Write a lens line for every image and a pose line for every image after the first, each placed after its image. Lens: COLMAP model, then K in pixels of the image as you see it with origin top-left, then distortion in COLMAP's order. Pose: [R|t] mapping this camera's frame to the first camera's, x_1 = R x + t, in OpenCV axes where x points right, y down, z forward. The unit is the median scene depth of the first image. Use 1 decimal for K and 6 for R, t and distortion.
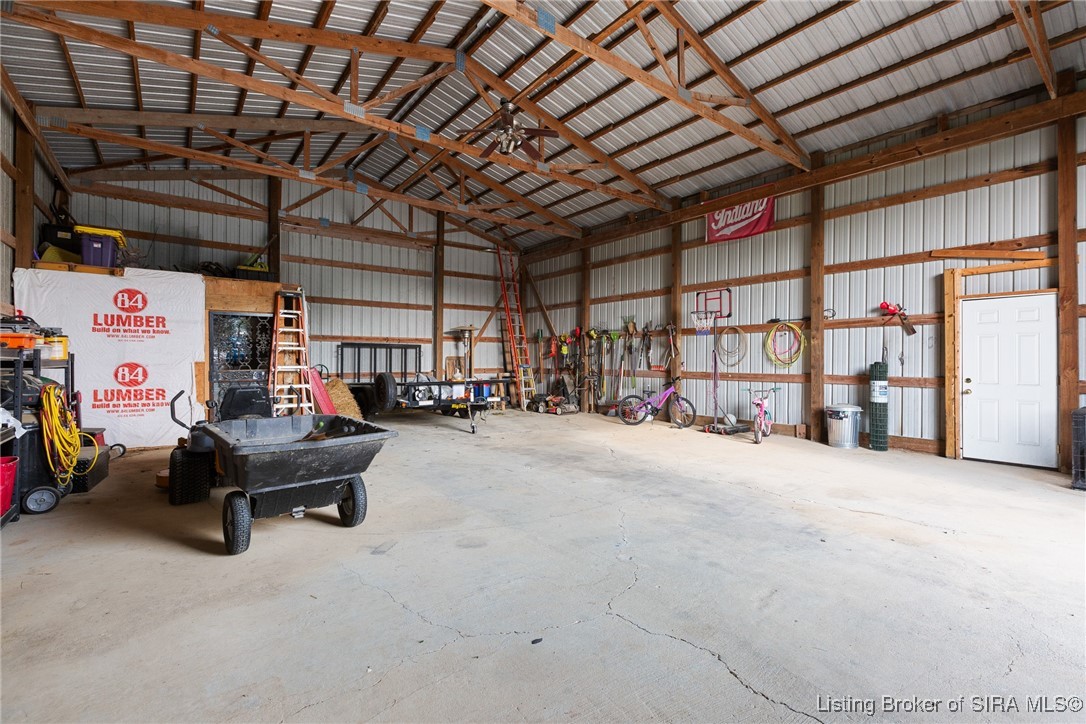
lens RADIAL K [[492.9, 0, 541.8], [0, 492.9, 358.1], [0, 0, 1]] dist [0.001616, 0.000632]
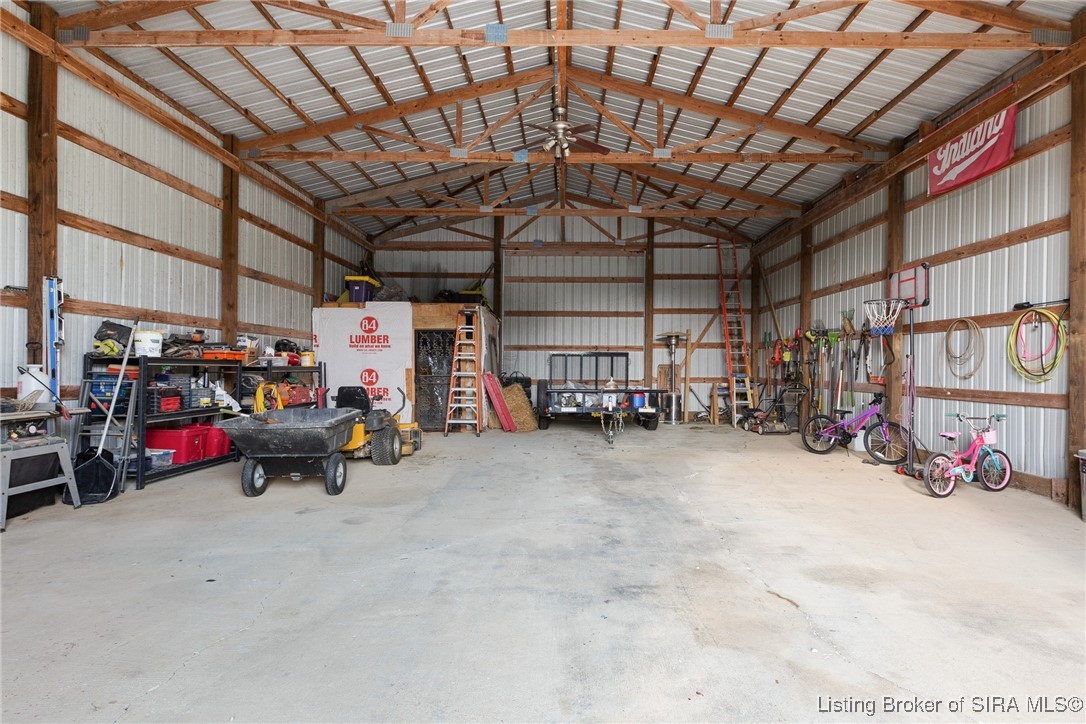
lens RADIAL K [[519.5, 0, 545.2], [0, 519.5, 367.3], [0, 0, 1]] dist [0.000635, 0.001482]
pose [[0.786292, 0.003302, -0.617847, 0.369393], [-0.001925, 0.999994, 0.002894, -0.000033], [0.617853, -0.001086, 0.786293, 0.110309]]
